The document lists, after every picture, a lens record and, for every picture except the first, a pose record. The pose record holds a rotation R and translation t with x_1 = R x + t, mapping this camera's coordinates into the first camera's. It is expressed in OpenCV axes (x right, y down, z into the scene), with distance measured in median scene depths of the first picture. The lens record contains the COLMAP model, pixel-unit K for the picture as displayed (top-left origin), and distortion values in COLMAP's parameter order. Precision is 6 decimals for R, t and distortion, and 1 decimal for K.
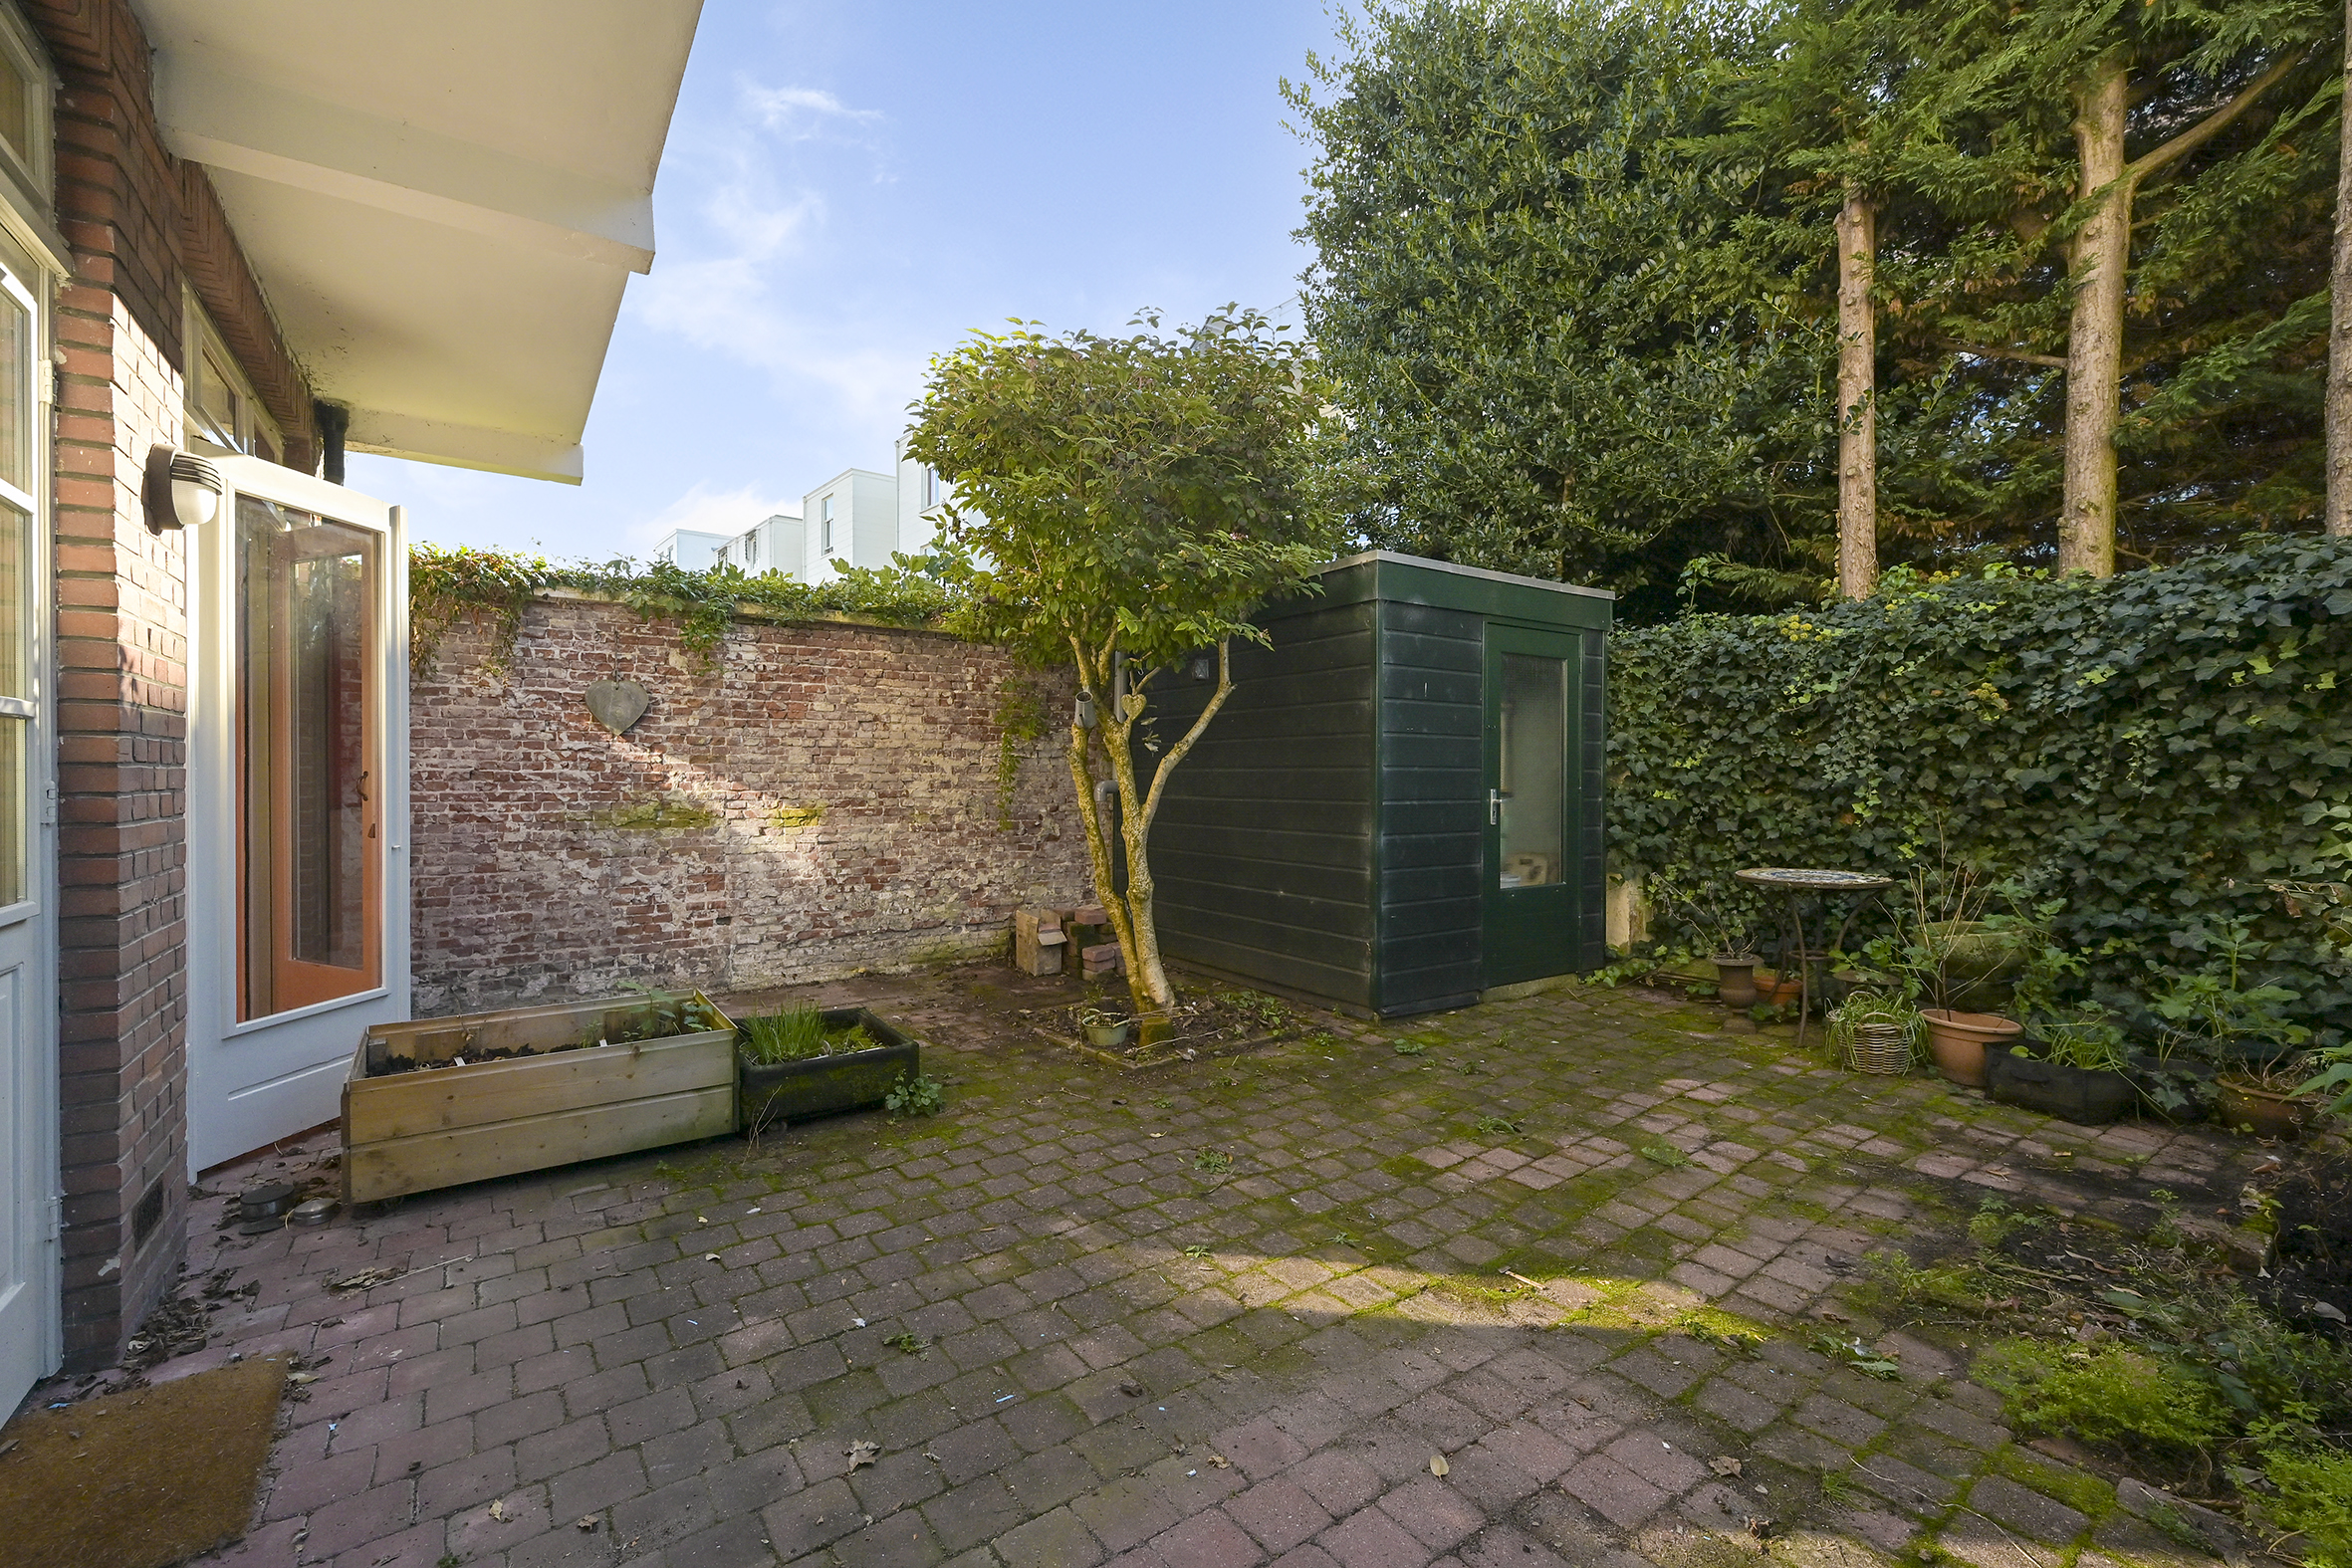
lens RADIAL K [[996.0, 0, 1169.7], [0, 996.0, 786.8], [0, 0, 1]] dist [0.000871, 0.000124]
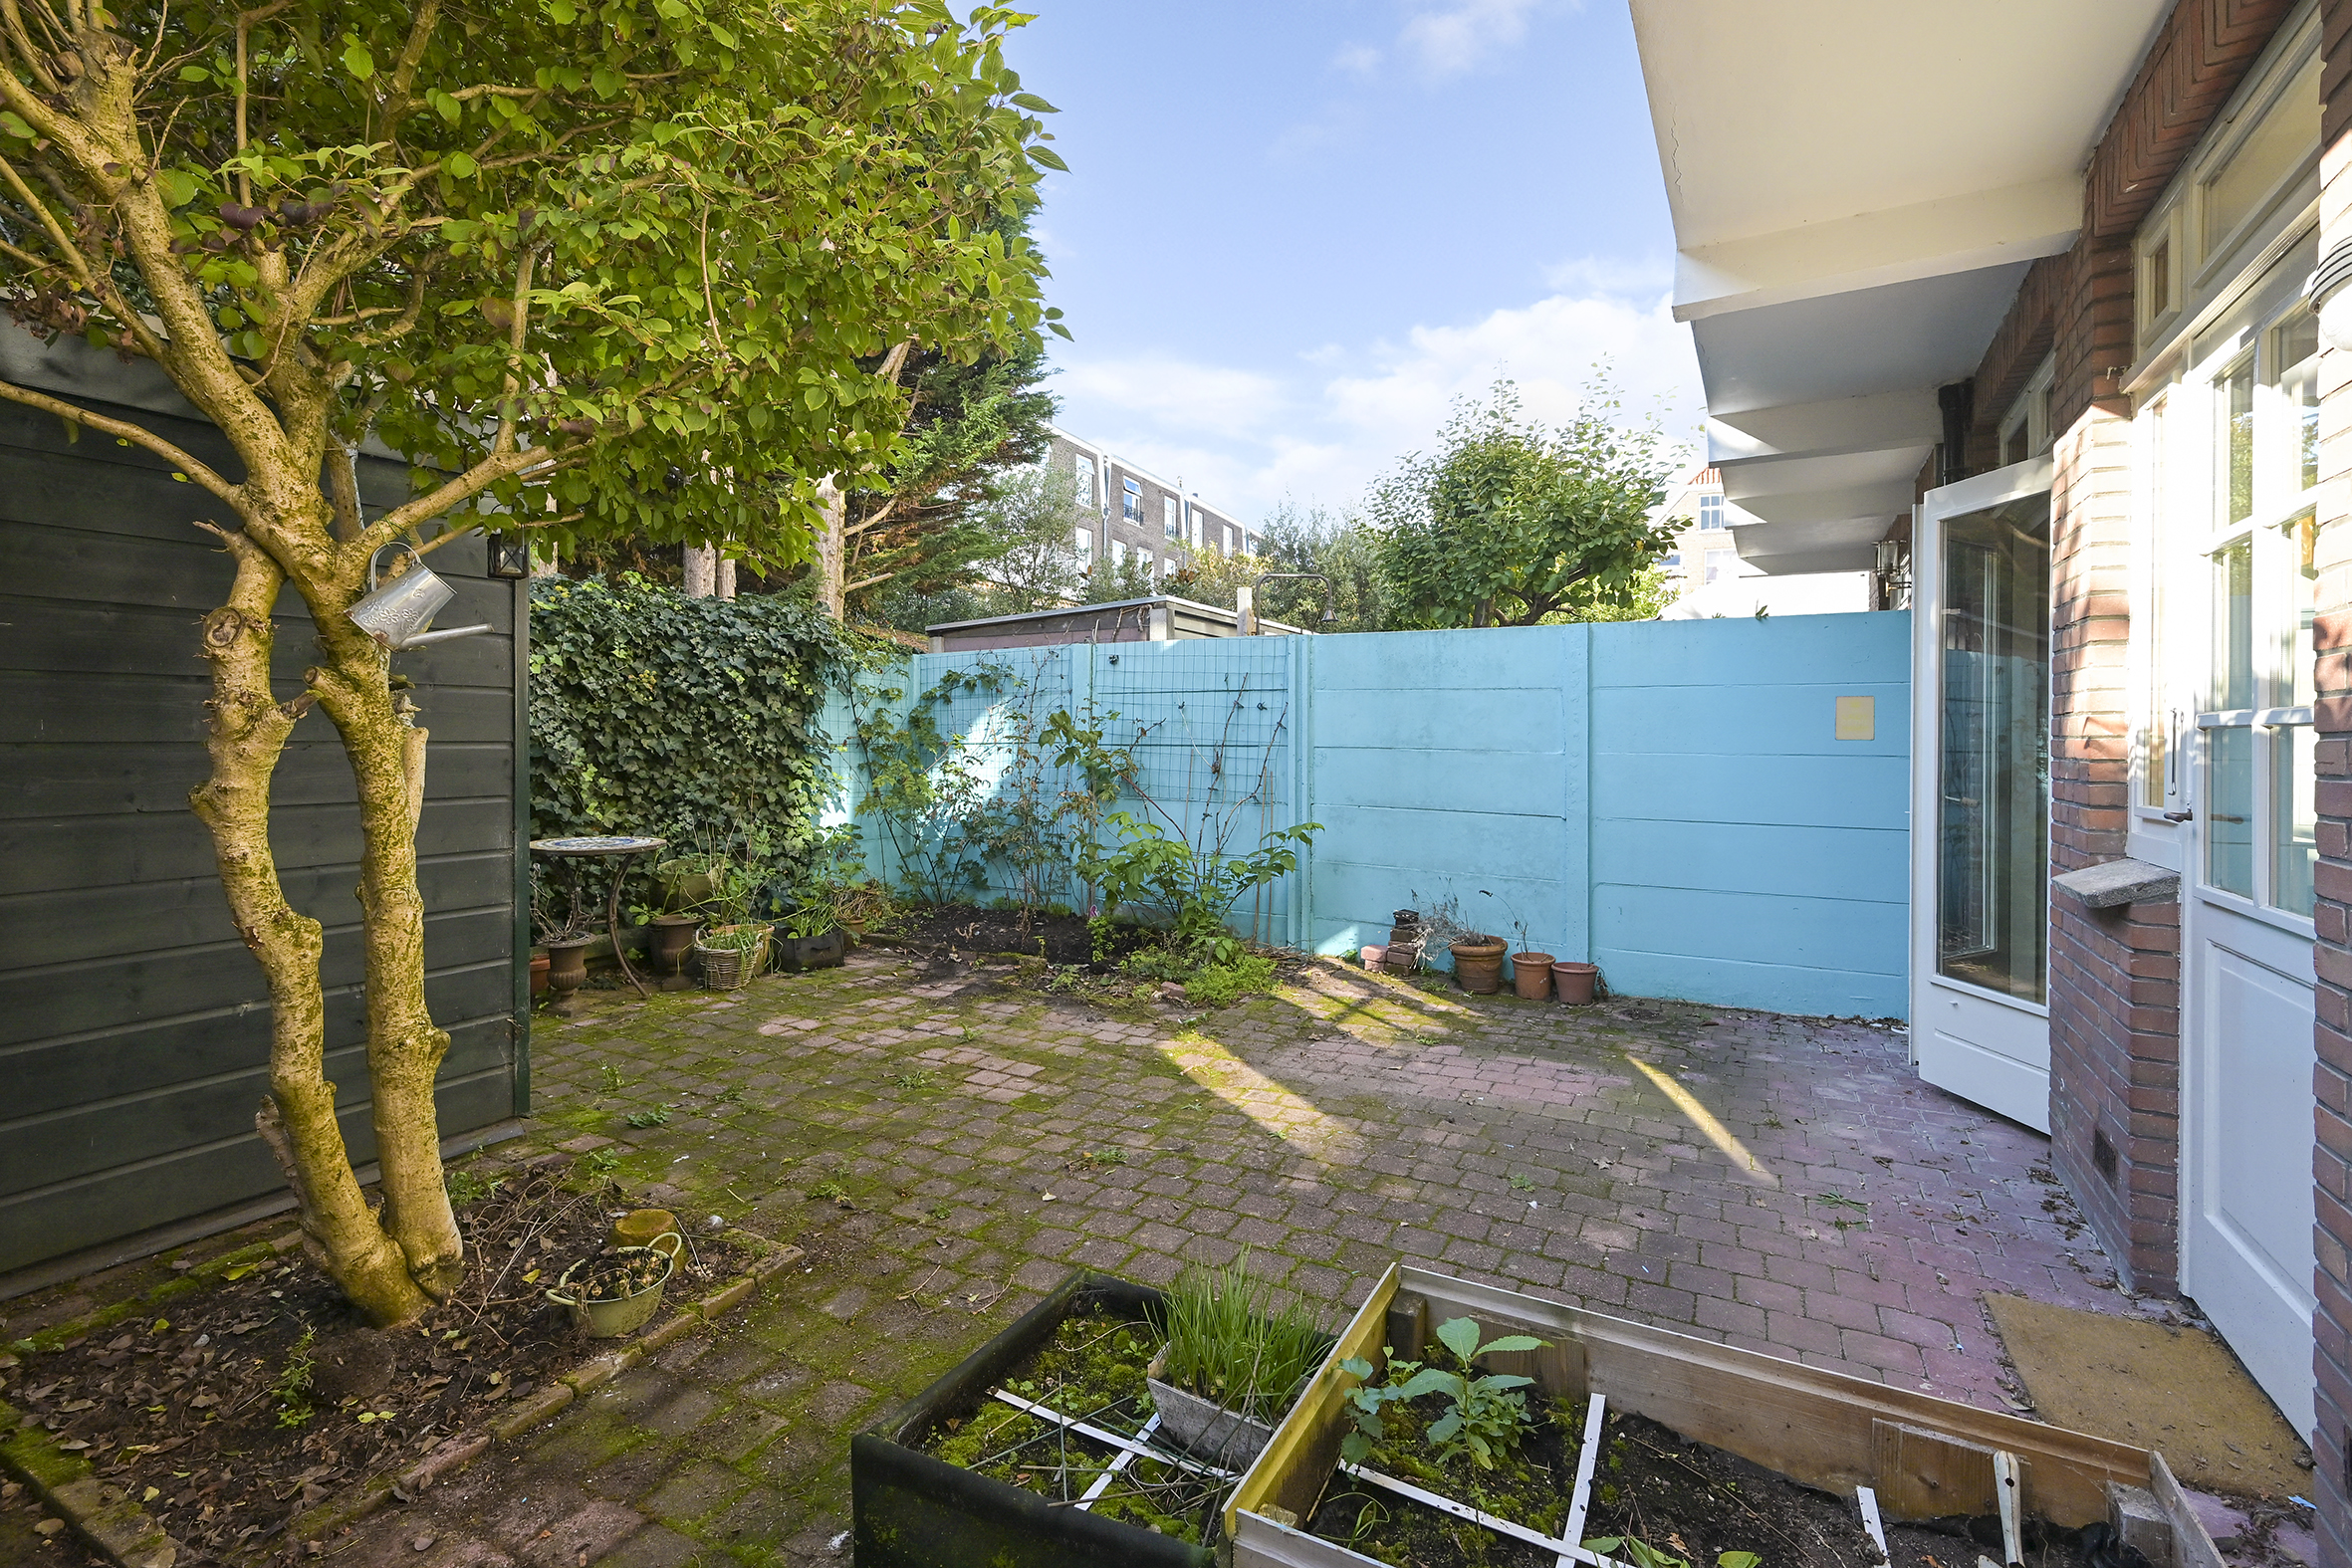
lens RADIAL K [[1043.2, 0, 1185.8], [0, 1043.2, 735.7], [0, 0, 1]] dist [0.000515, 0.000281]
pose [[-0.439764, -0.005448, 0.898097, -0.630916], [0.006323, 0.999938, 0.009162, -0.029859], [-0.898091, 0.009708, -0.439702, 0.959702]]
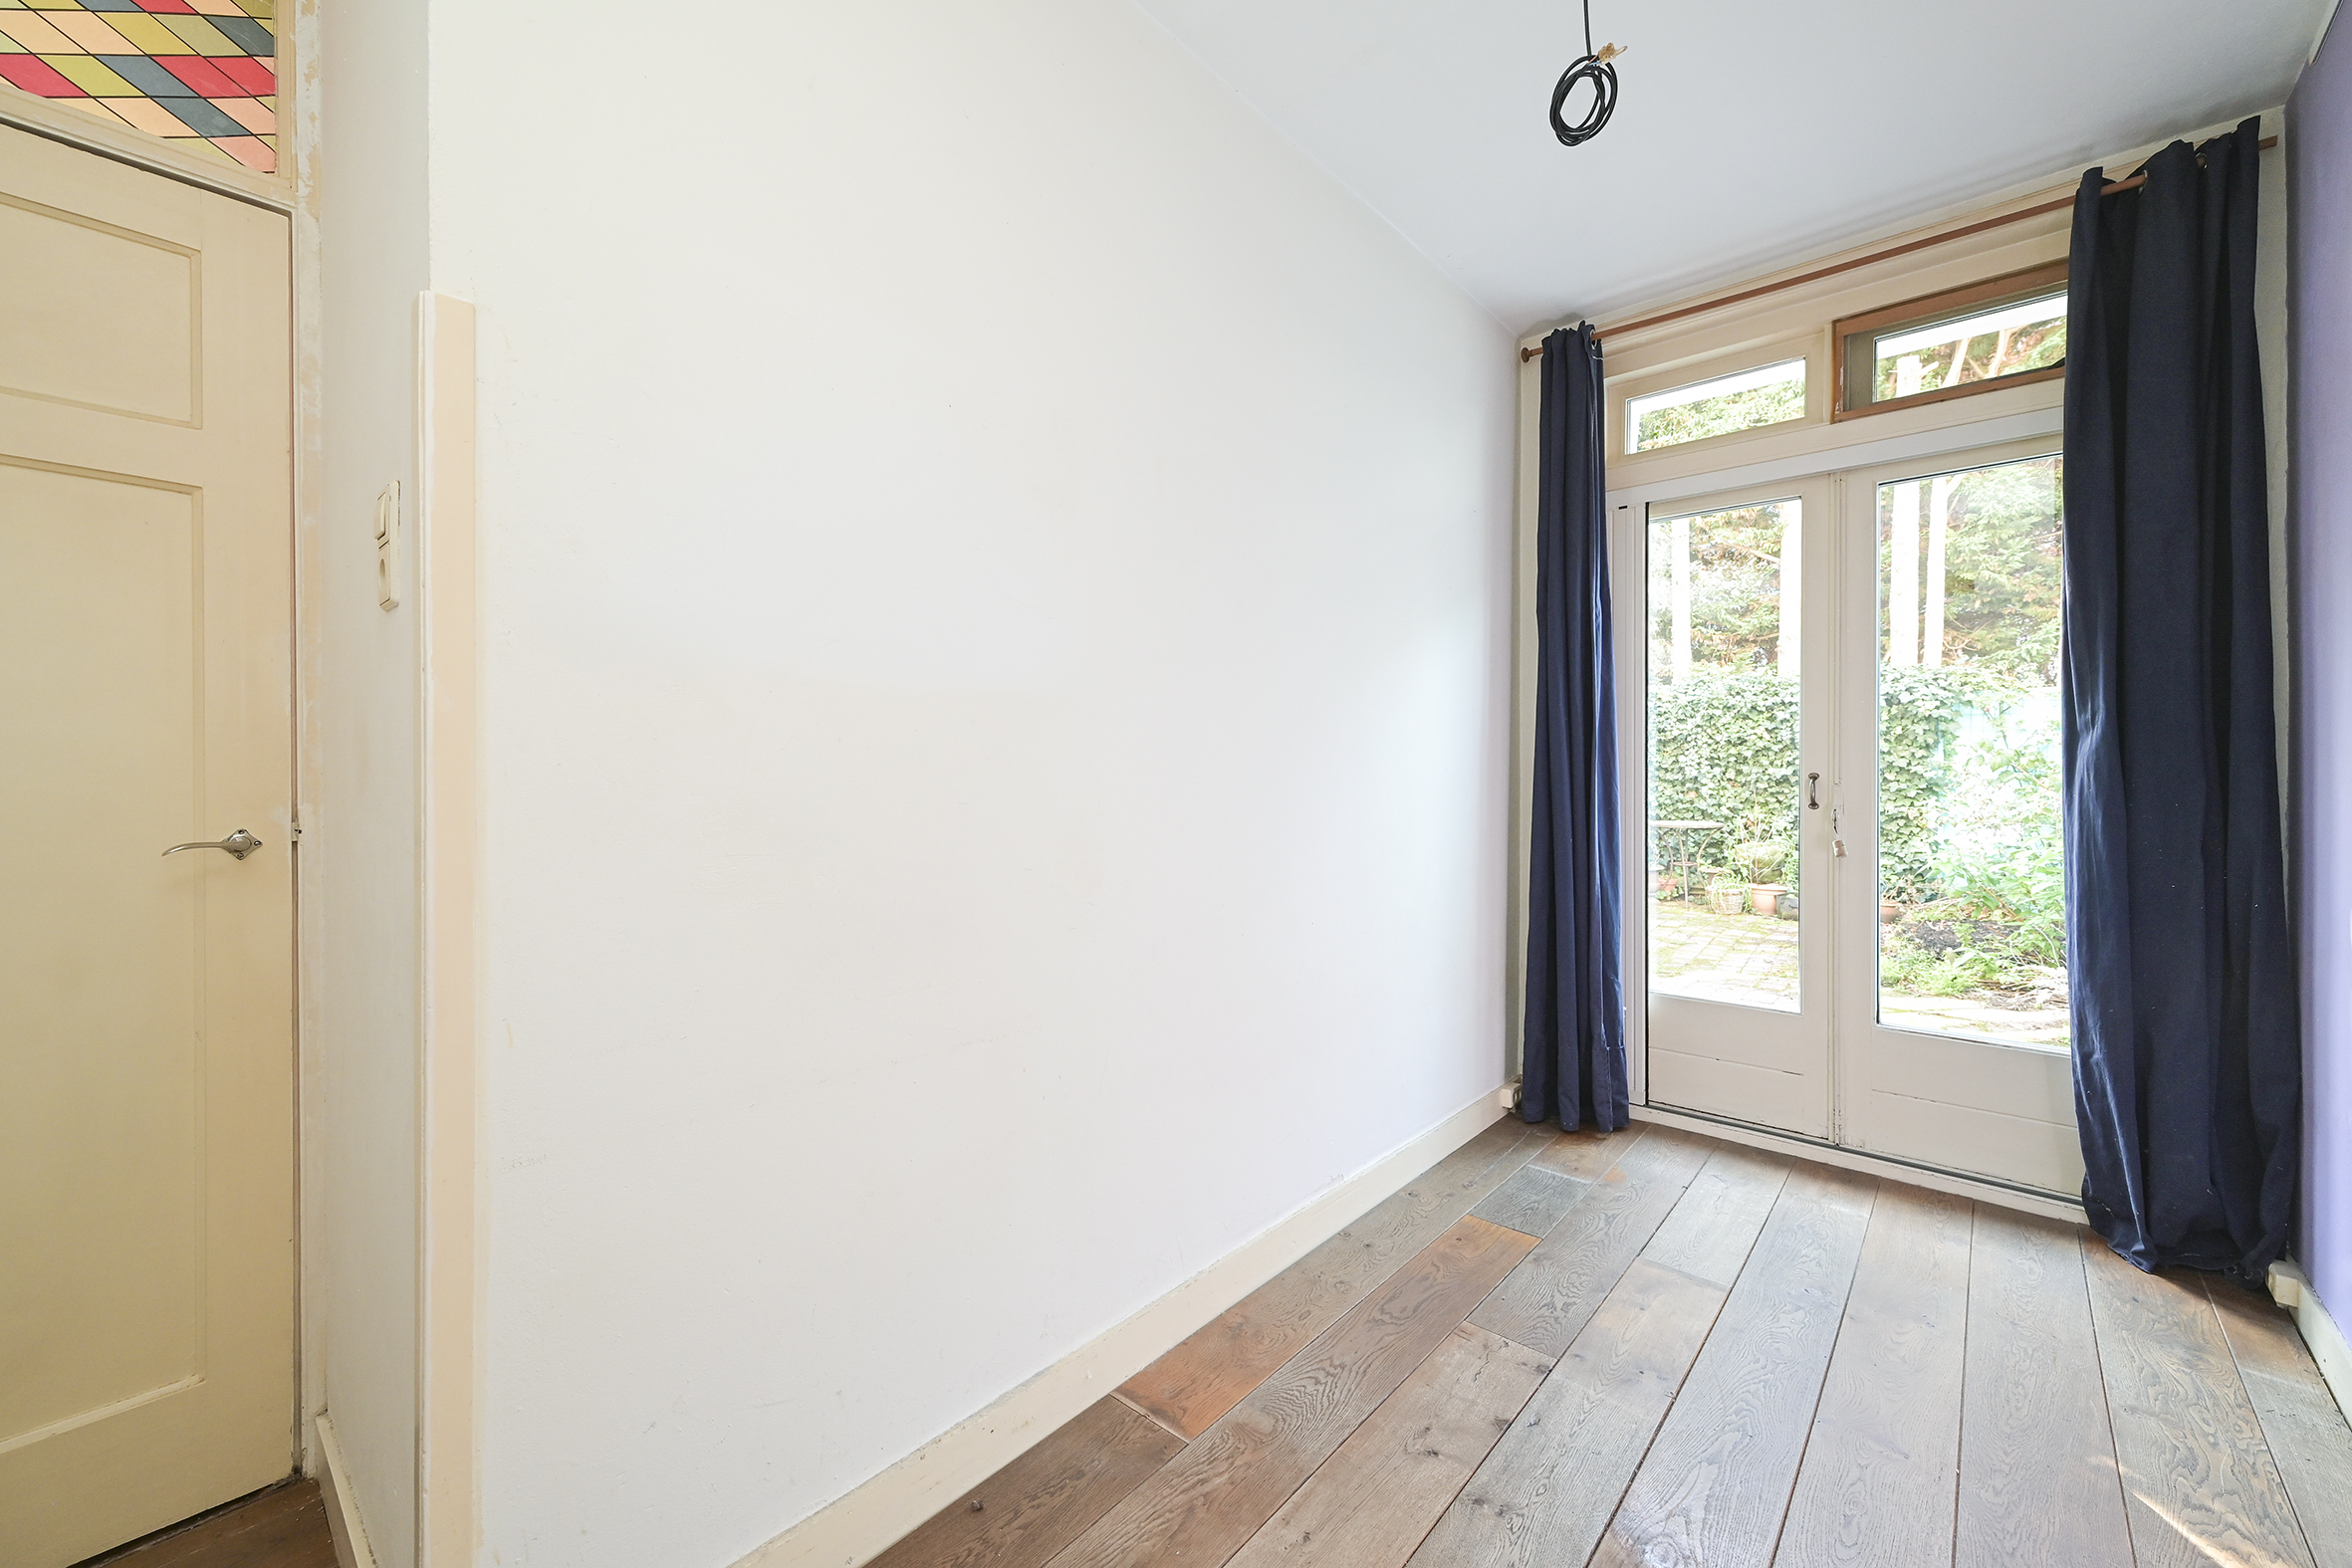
lens RADIAL K [[957.9, 0, 1180.6], [0, 957.9, 787.9], [0, 0, 1]] dist [0.001719, 0.000226]
pose [[0.964086, -0.011523, 0.265341, -0.838938], [0.011435, 0.999933, 0.001878, 0.004913], [-0.265345, 0.001223, 0.964153, -0.570516]]
